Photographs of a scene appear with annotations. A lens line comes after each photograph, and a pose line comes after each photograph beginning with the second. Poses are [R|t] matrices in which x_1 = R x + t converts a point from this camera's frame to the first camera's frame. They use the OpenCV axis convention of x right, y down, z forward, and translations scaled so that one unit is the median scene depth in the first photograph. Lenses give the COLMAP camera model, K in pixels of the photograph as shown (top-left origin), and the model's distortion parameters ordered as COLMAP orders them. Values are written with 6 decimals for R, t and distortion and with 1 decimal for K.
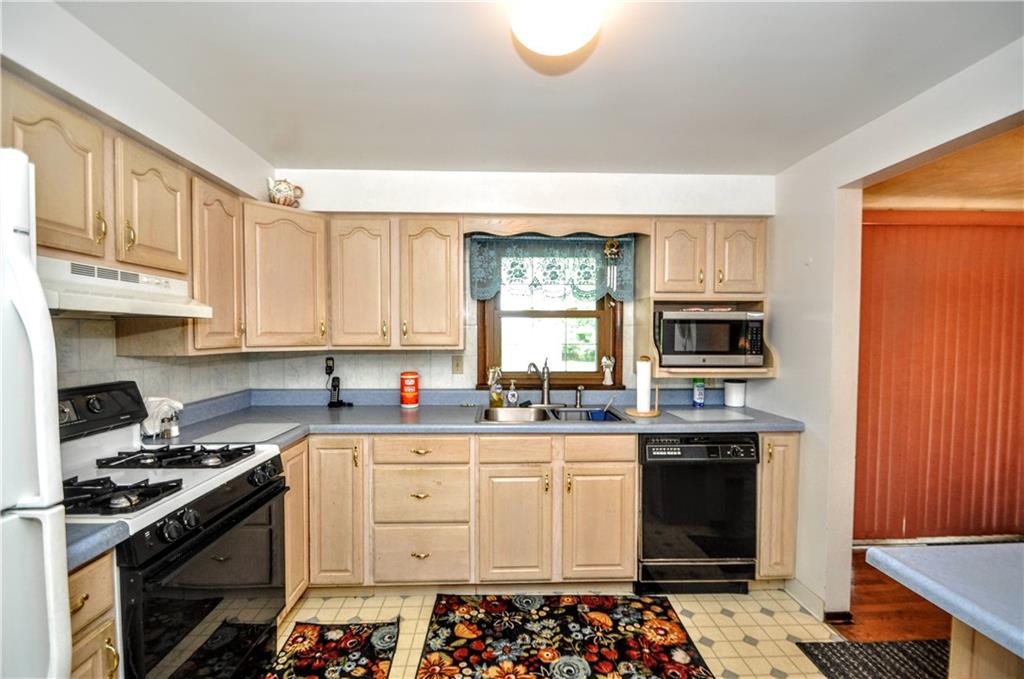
lens RADIAL K [[445.3, 0, 504.7], [0, 445.3, 345.3], [0, 0, 1]] dist [0.014269, -0.016149]
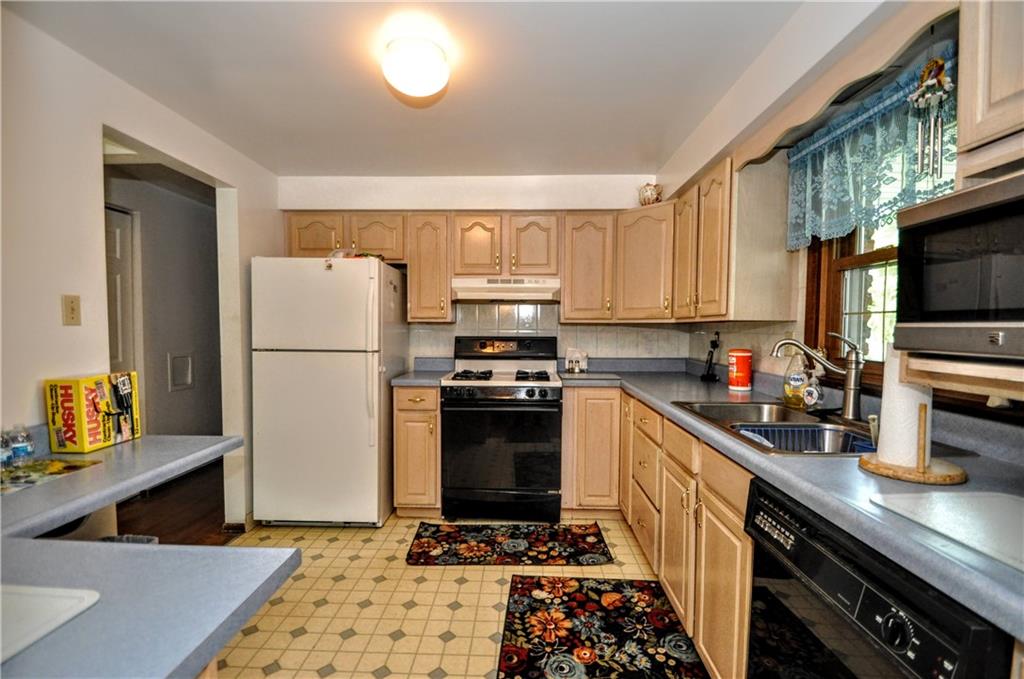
lens RADIAL K [[445.3, 0, 504.7], [0, 445.3, 345.3], [0, 0, 1]] dist [0.014269, -0.016149]
pose [[-0.066016, 0.035435, -0.997189, 0.915634], [-0.031497, 0.998797, 0.037578, 0.049078], [0.997321, 0.033889, -0.064820, 0.828713]]
